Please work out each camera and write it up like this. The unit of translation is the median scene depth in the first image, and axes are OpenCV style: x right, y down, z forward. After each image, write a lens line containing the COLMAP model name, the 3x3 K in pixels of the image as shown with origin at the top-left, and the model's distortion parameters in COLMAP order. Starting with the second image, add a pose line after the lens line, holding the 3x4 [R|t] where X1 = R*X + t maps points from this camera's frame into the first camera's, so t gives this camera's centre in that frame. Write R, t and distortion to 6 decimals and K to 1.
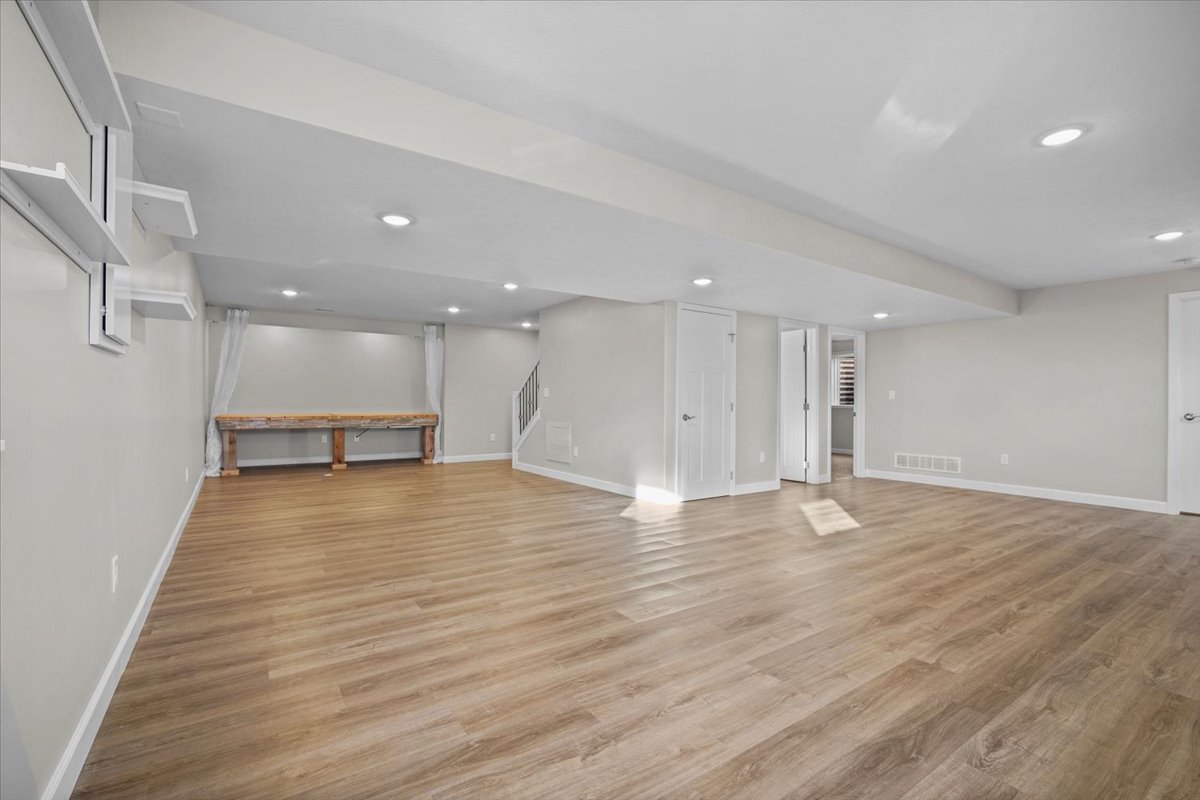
lens RADIAL K [[534.0, 0, 598.4], [0, 534.0, 408.2], [0, 0, 1]] dist [-0.002045, 0.000199]
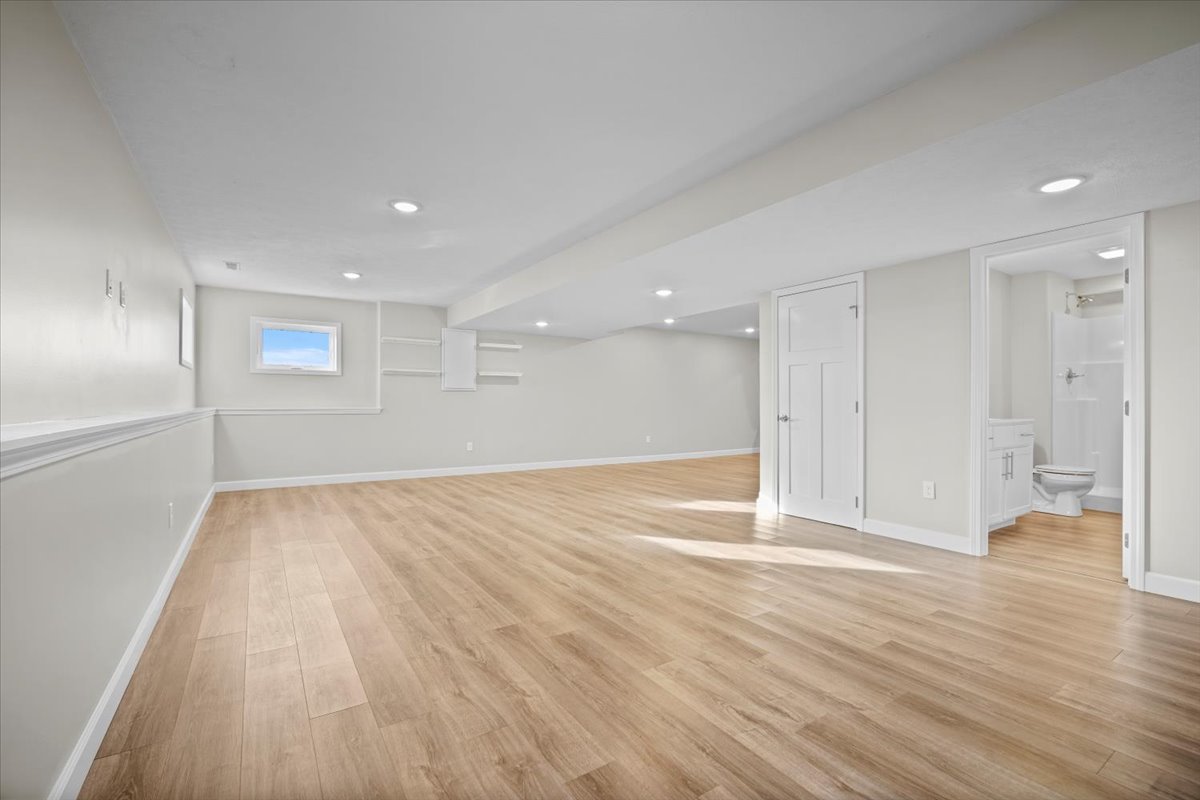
lens RADIAL K [[522.2, 0, 598.5], [0, 522.2, 399.9], [0, 0, 1]] dist [-0.011072, 0.001352]
pose [[-0.026018, -0.009712, -0.999614, 1.792223], [-0.011706, 0.999887, -0.009410, -0.001393], [0.999593, 0.011457, -0.026129, 1.245283]]
